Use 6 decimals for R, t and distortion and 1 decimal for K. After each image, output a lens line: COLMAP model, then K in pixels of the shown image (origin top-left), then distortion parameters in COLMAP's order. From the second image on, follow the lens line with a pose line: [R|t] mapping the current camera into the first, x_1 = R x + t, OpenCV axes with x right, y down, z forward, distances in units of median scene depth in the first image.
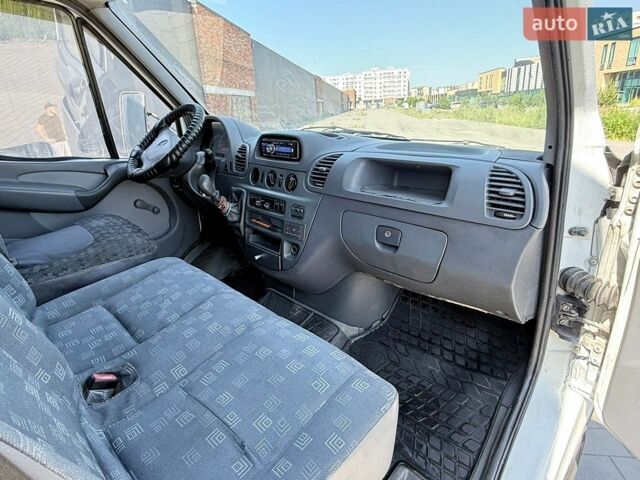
lens RADIAL K [[370.8, 0, 320.0], [0, 370.8, 240.0], [0, 0, 1]] dist [0.002843, 0.000839]
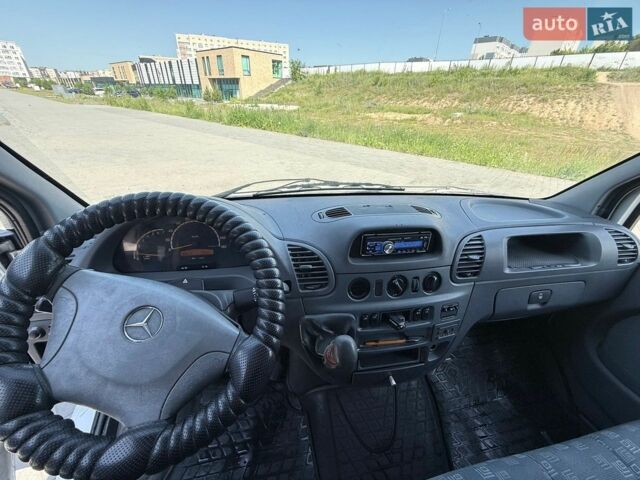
lens RADIAL K [[255.7, 0, 320.0], [0, 255.7, 240.0], [0, 0, 1]] dist [-0.001478, -0.000138]
pose [[0.552491, -0.350023, 0.756464, -0.505388], [0.220757, 0.936593, 0.272139, -0.374516], [-0.803754, 0.016640, 0.594729, 0.722747]]
